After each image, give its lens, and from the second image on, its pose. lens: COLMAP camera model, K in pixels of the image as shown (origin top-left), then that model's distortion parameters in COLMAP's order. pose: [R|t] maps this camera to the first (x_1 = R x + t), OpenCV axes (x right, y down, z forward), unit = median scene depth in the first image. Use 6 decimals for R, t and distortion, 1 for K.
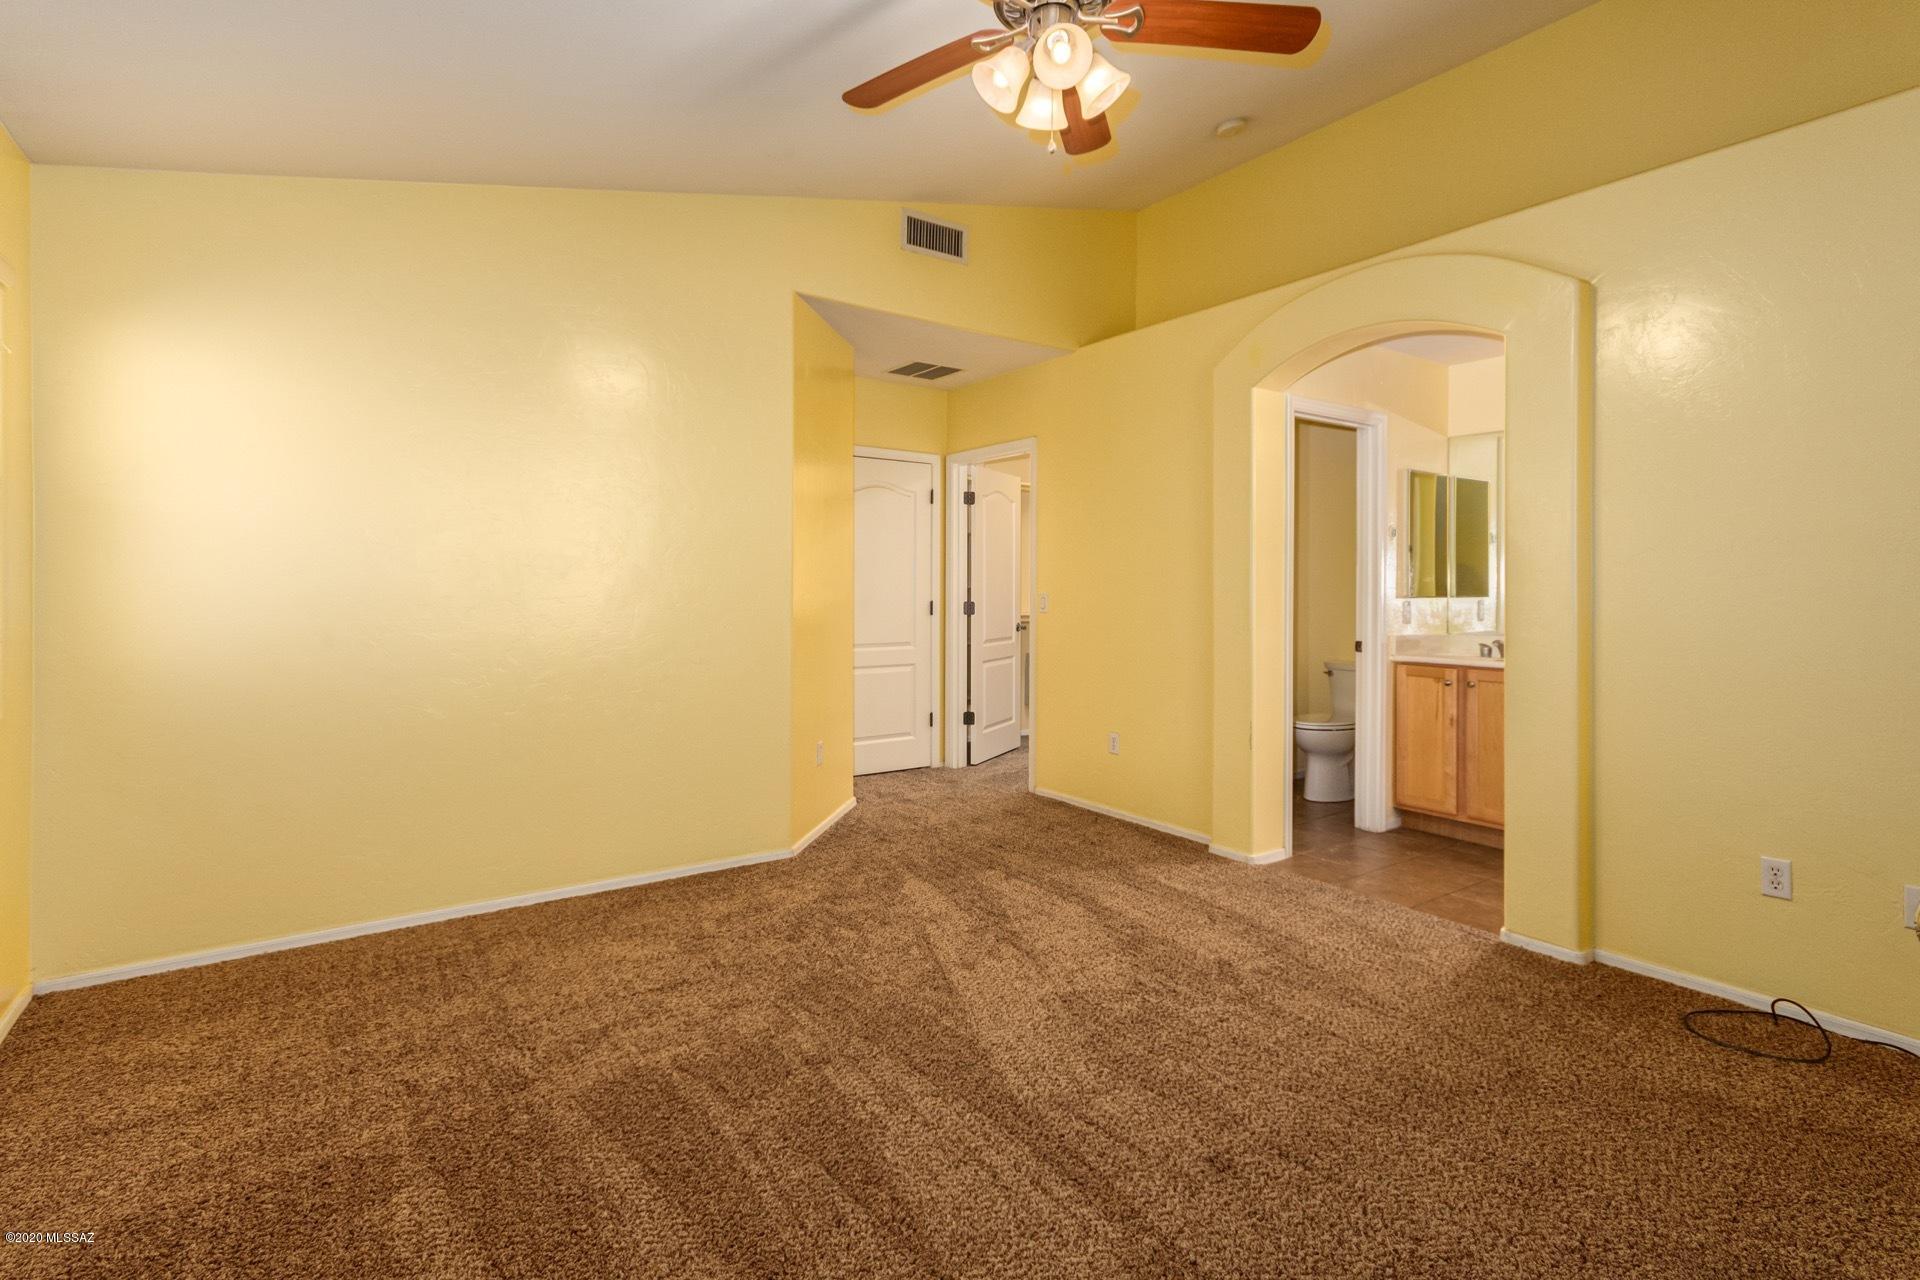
lens RADIAL K [[892.7, 0, 955.9], [0, 892.7, 595.6], [0, 0, 1]] dist [0.000200, -0.000008]
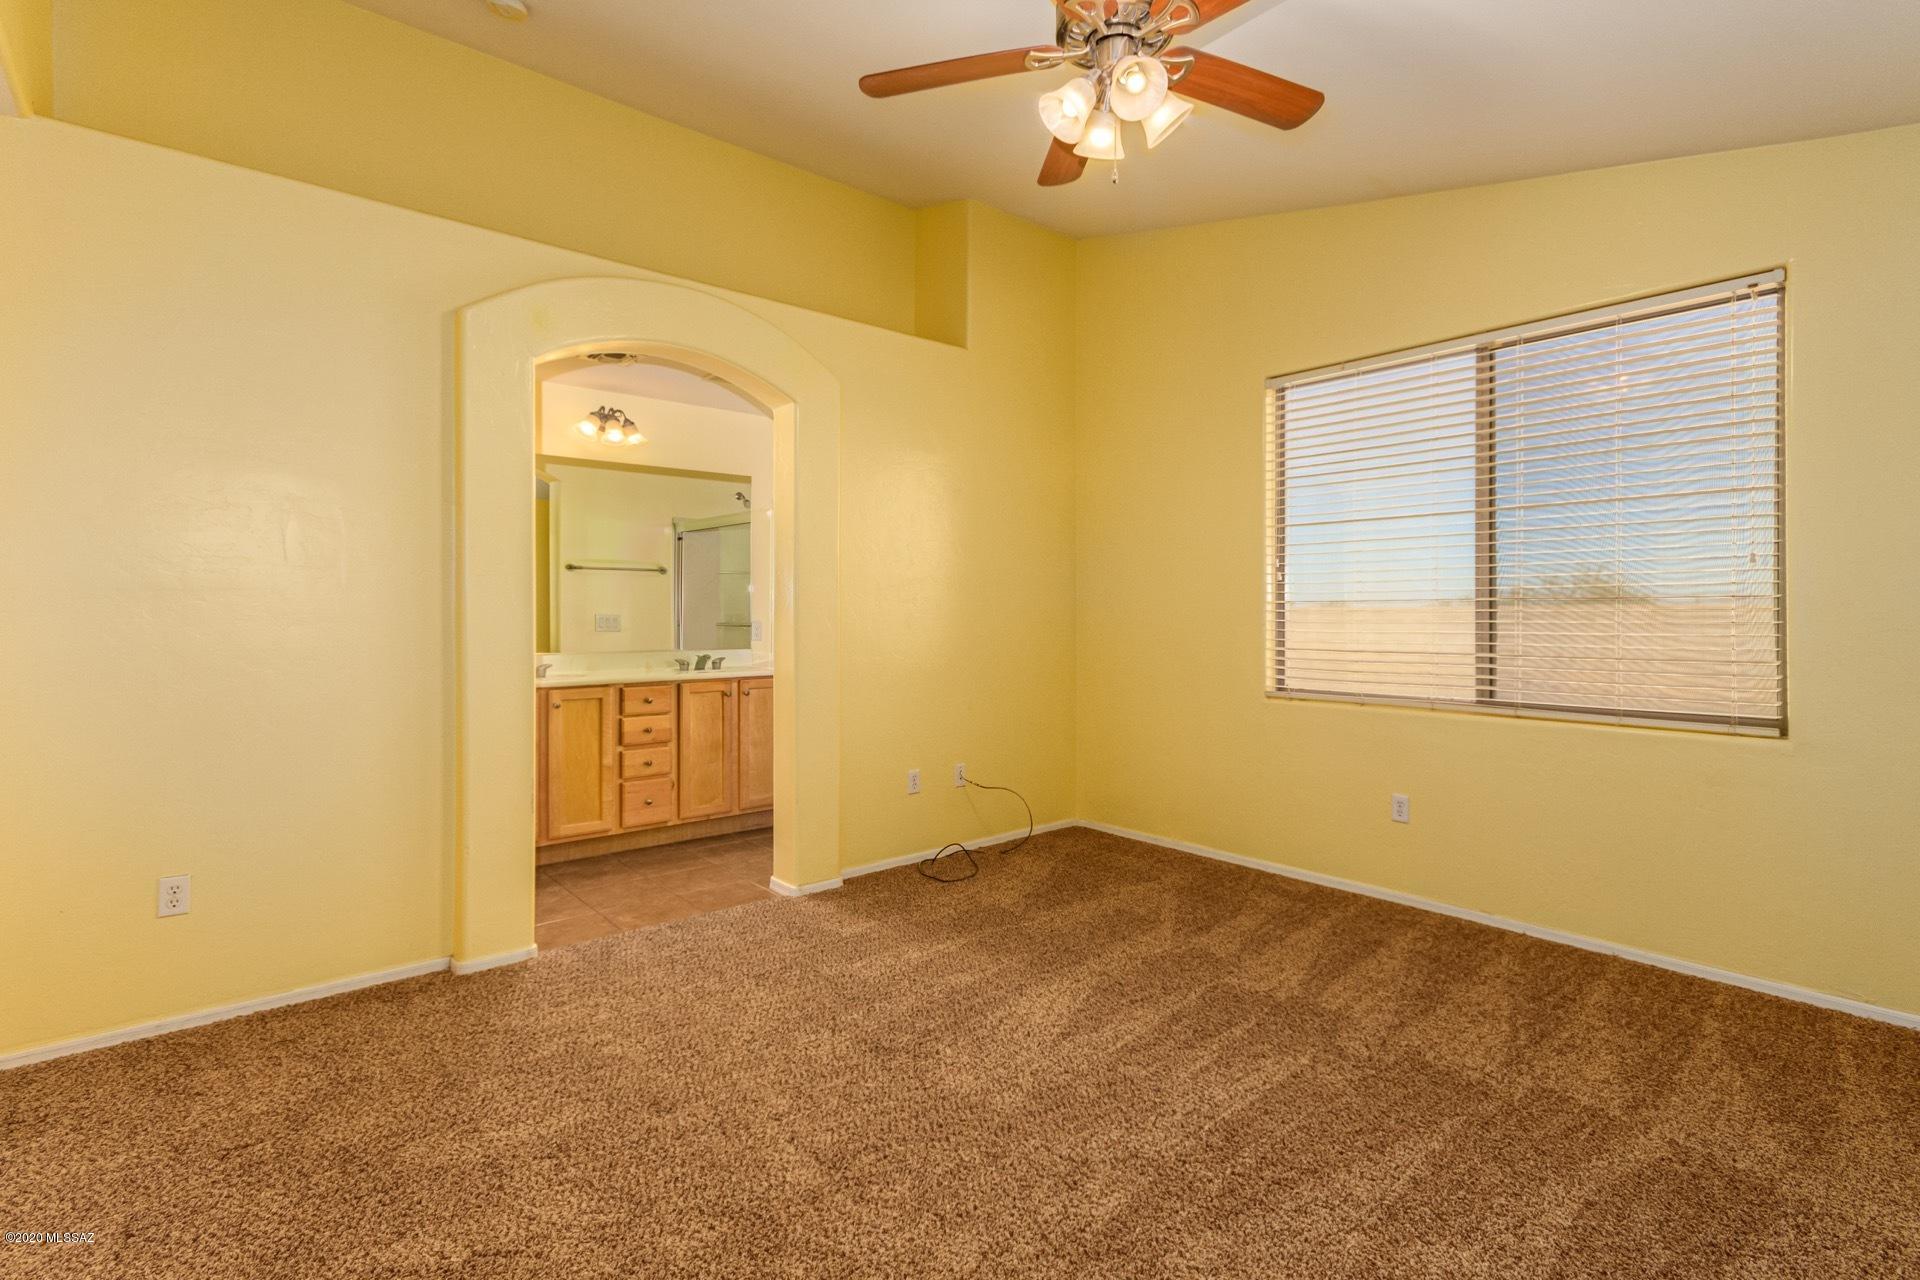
lens RADIAL K [[892.7, 0, 957.2], [0, 892.7, 605.7], [0, 0, 1]] dist [0.000200, -0.000008]
pose [[-0.101162, 0.000229, 0.994870, -0.605552], [0.004214, 0.999991, 0.000199, -0.010053], [-0.994861, 0.004212, -0.101162, 0.870566]]
